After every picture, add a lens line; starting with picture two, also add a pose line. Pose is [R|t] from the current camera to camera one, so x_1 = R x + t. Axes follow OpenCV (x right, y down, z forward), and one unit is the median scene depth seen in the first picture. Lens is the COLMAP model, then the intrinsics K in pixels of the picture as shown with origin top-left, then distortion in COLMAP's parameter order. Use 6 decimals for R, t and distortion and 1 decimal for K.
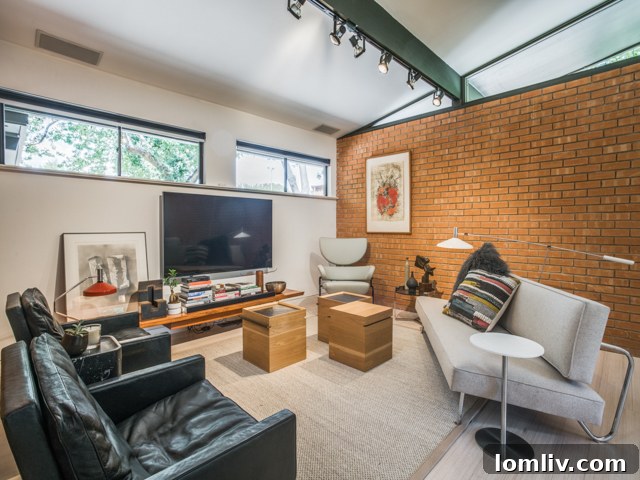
lens RADIAL K [[477.0, 0, 320.0], [0, 477.0, 240.0], [0, 0, 1]] dist [-0.007066, 0.087876]
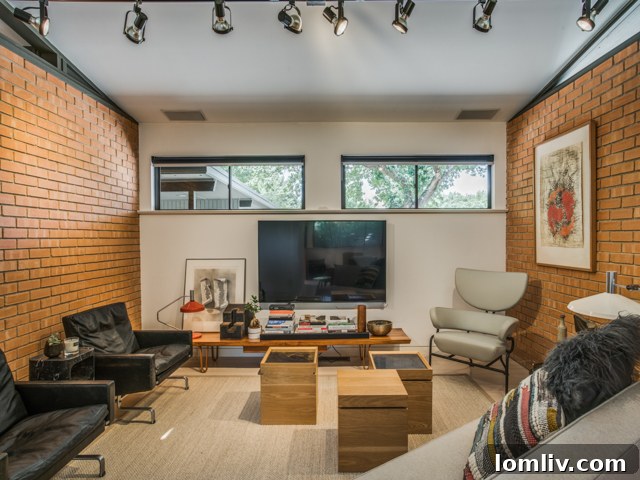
lens RADIAL K [[477.0, 0, 320.0], [0, 477.0, 240.0], [0, 0, 1]] dist [-0.007066, 0.087876]
pose [[0.517168, 0.016748, -0.855720, 0.506461], [0.001081, 0.999795, 0.020221, -0.062516], [0.855883, -0.011382, 0.517044, 0.446886]]
